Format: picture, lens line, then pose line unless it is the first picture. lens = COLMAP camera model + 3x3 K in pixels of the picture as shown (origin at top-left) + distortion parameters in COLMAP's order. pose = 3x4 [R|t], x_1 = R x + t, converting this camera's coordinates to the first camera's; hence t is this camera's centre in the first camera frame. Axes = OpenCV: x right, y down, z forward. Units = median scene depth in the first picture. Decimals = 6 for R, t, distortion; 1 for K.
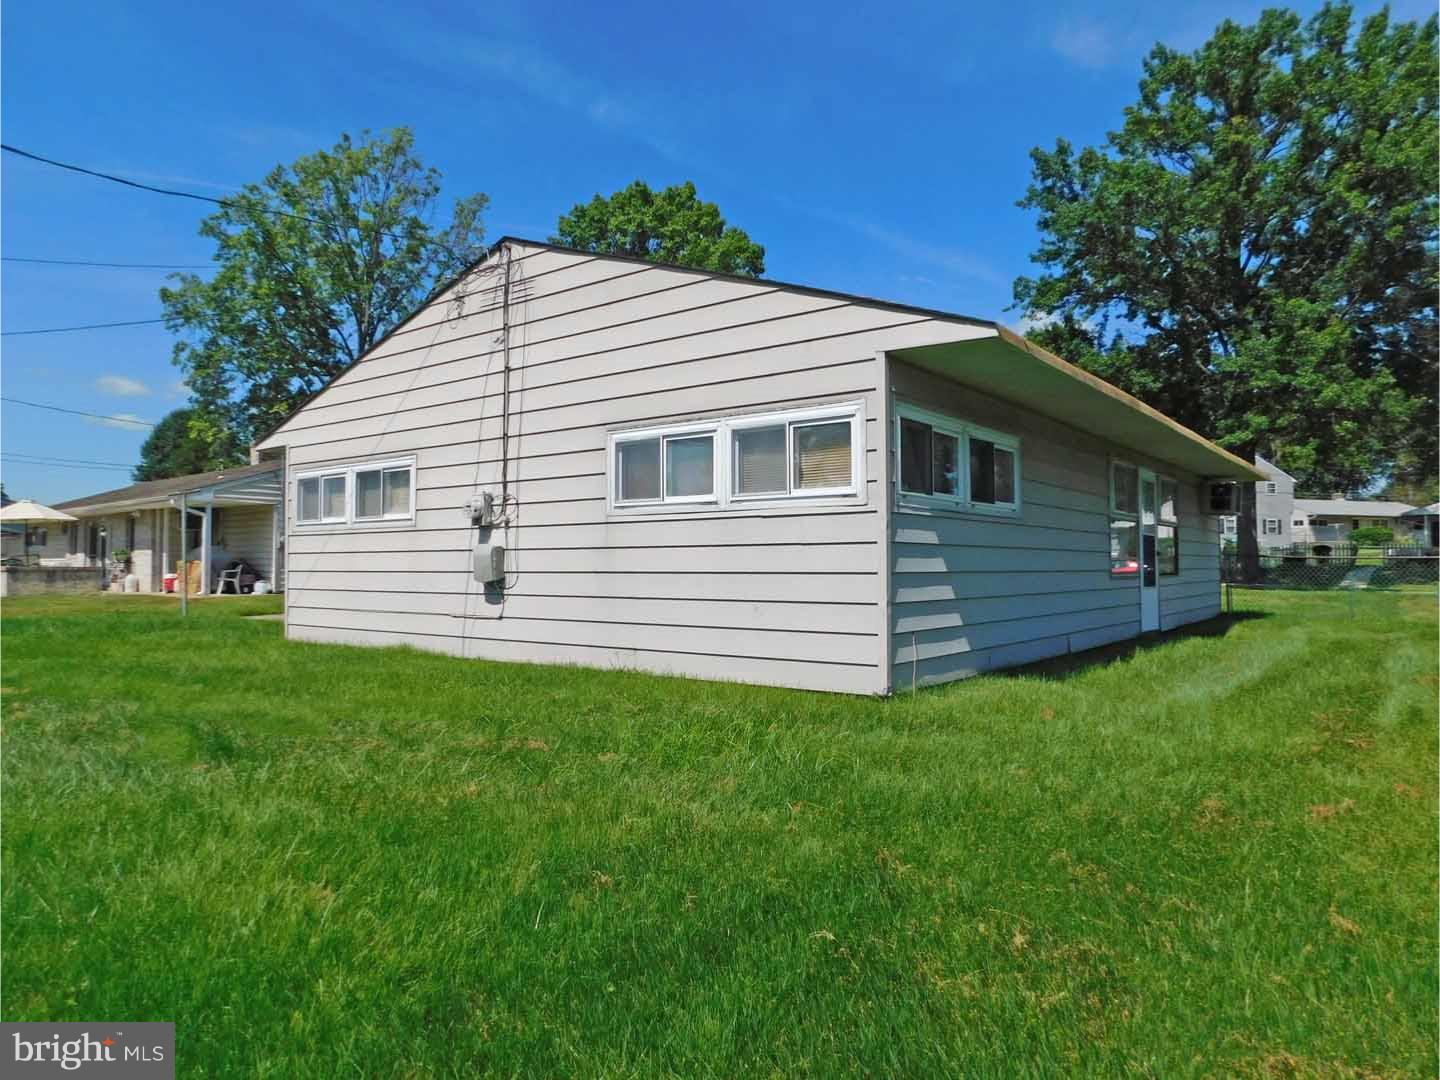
lens RADIAL K [[965.3, 0, 726.6], [0, 965.3, 536.3], [0, 0, 1]] dist [-0.066338, 0.051340]
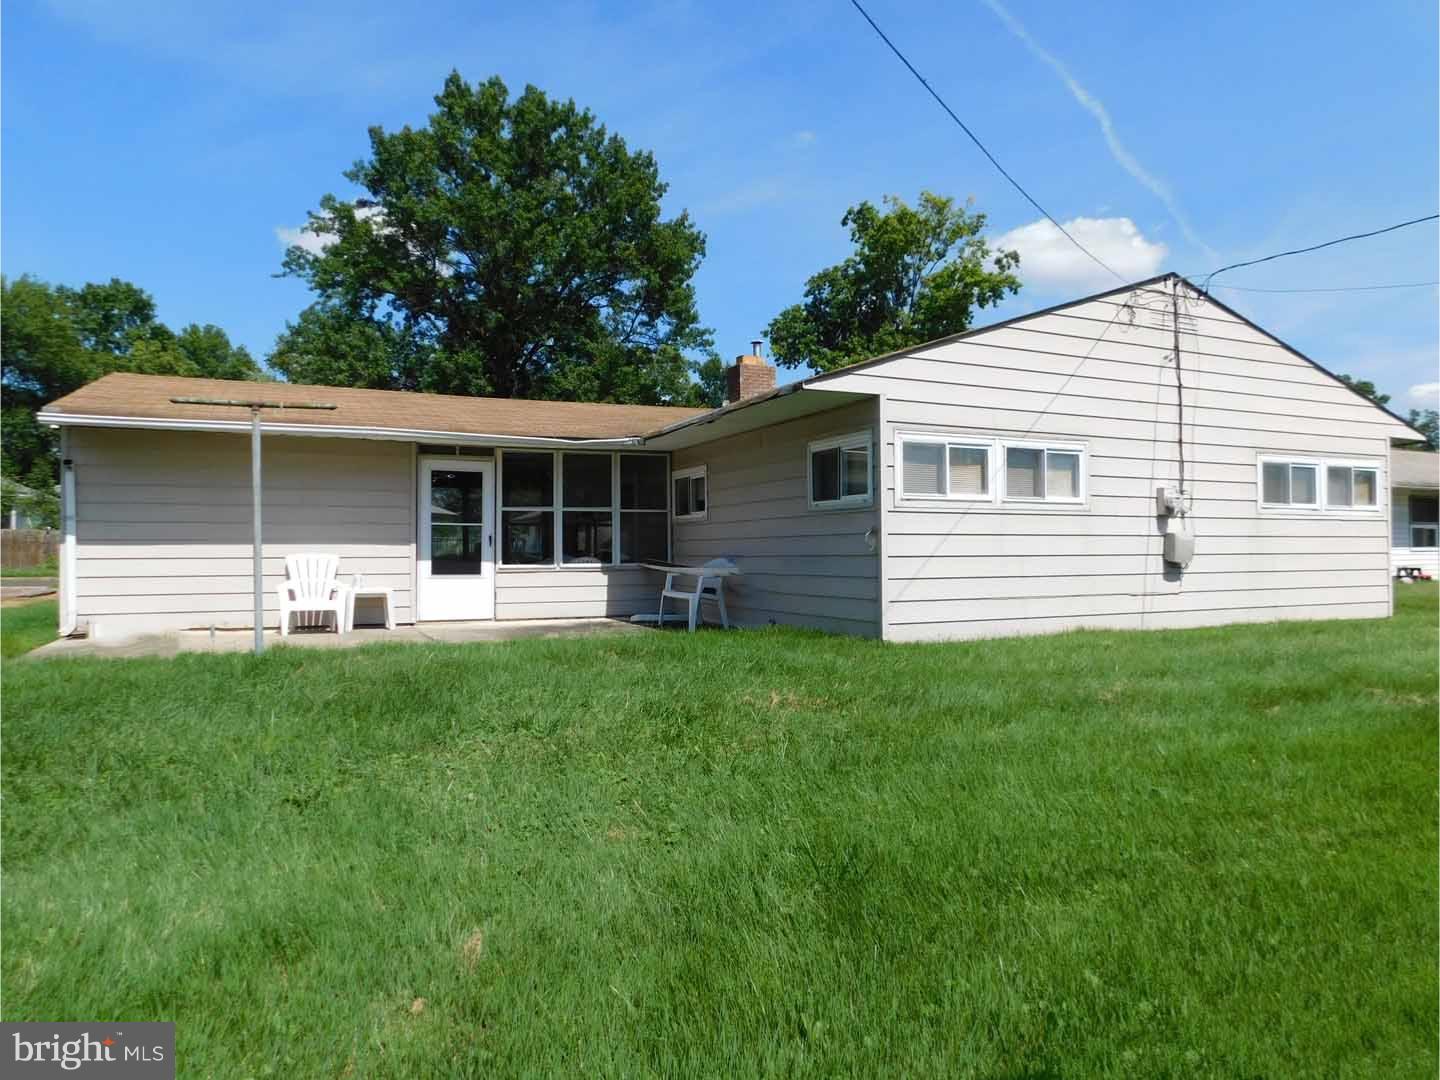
lens RADIAL K [[965.3, 0, 715.0], [0, 965.3, 548.1], [0, 0, 1]] dist [-0.066338, 0.051340]
pose [[0.473773, 0.006830, 0.880621, -1.565098], [-0.026293, 0.999634, 0.006393, 0.036990], [-0.880254, -0.026183, 0.473779, 0.951693]]
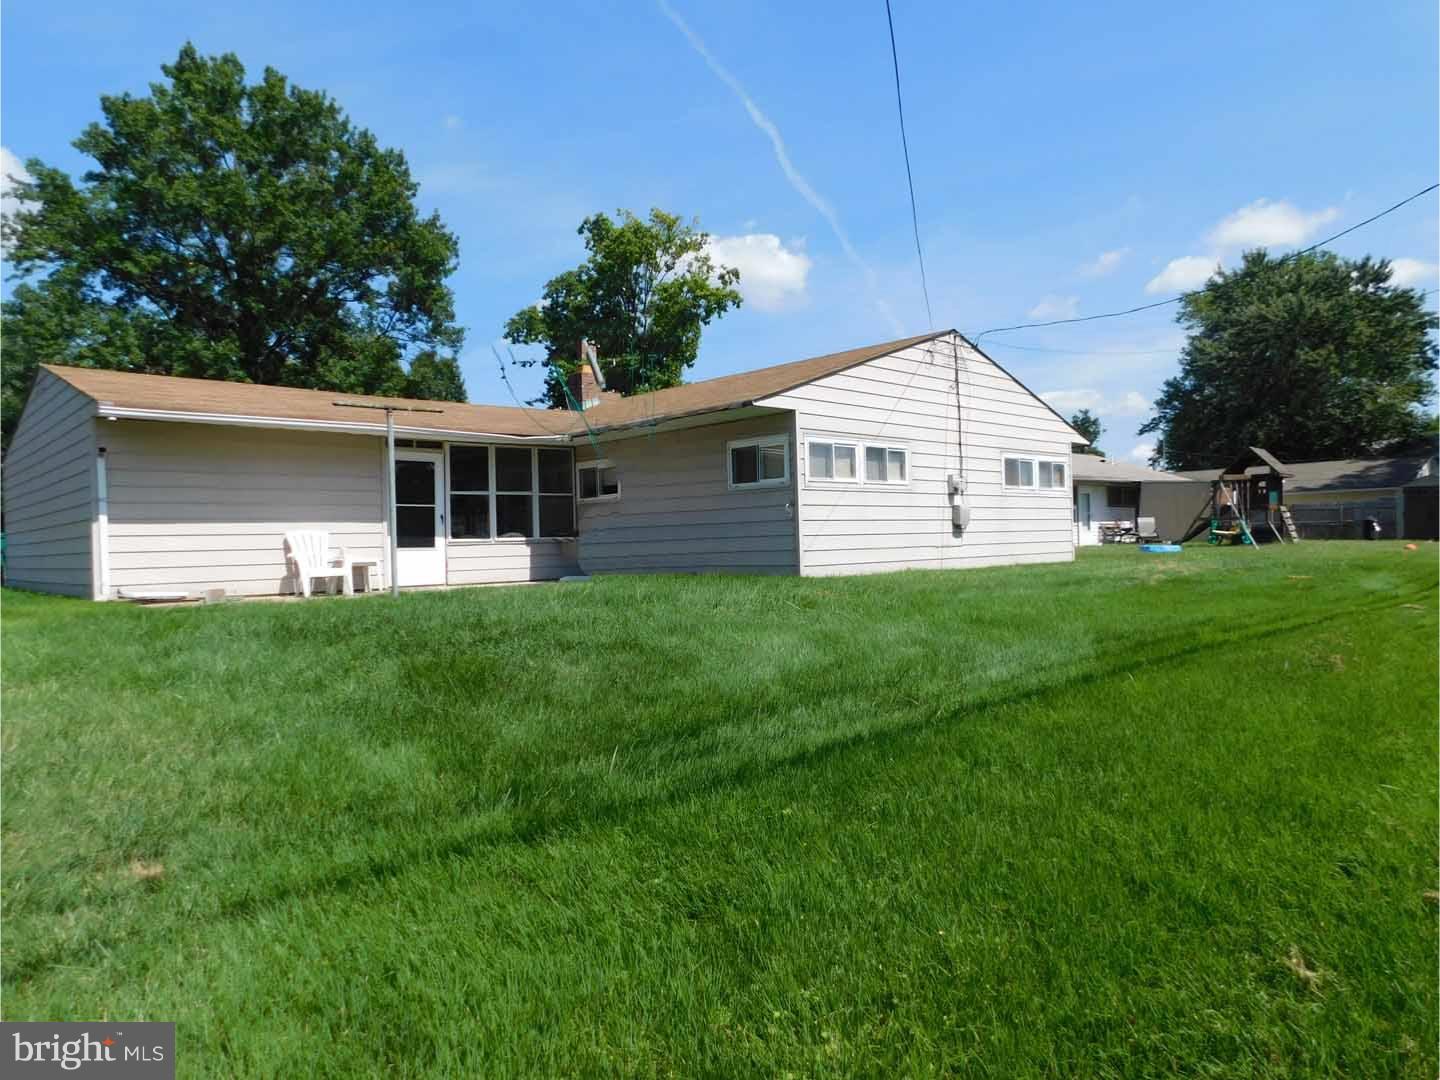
lens RADIAL K [[965.3, 0, 723.0], [0, 965.3, 548.9], [0, 0, 1]] dist [-0.066338, 0.051340]
pose [[0.165088, -0.005318, 0.986265, -2.076224], [-0.006536, 0.999958, 0.006486, 0.083088], [-0.986257, -0.007517, 0.165046, 1.146476]]
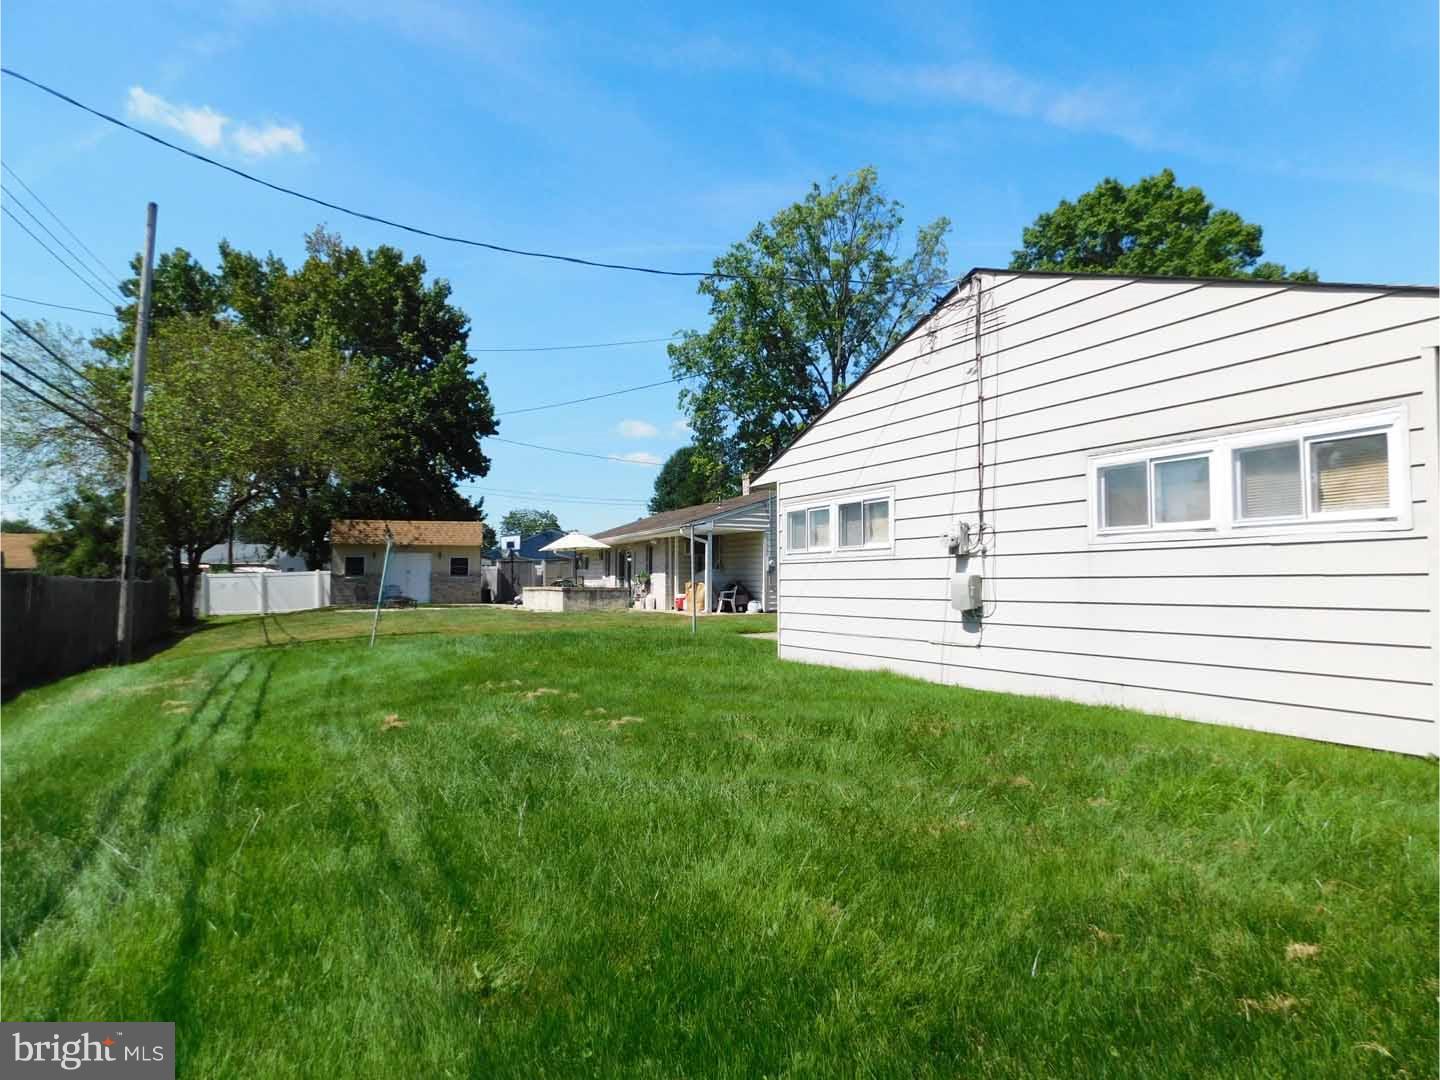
lens RADIAL K [[965.3, 0, 716.1], [0, 965.3, 535.0], [0, 0, 1]] dist [-0.066338, 0.051340]
pose [[0.882917, -0.018985, -0.469145, -0.004146], [0.009112, 0.999687, -0.023306, -0.010592], [0.469441, 0.016303, 0.882813, -0.016537]]
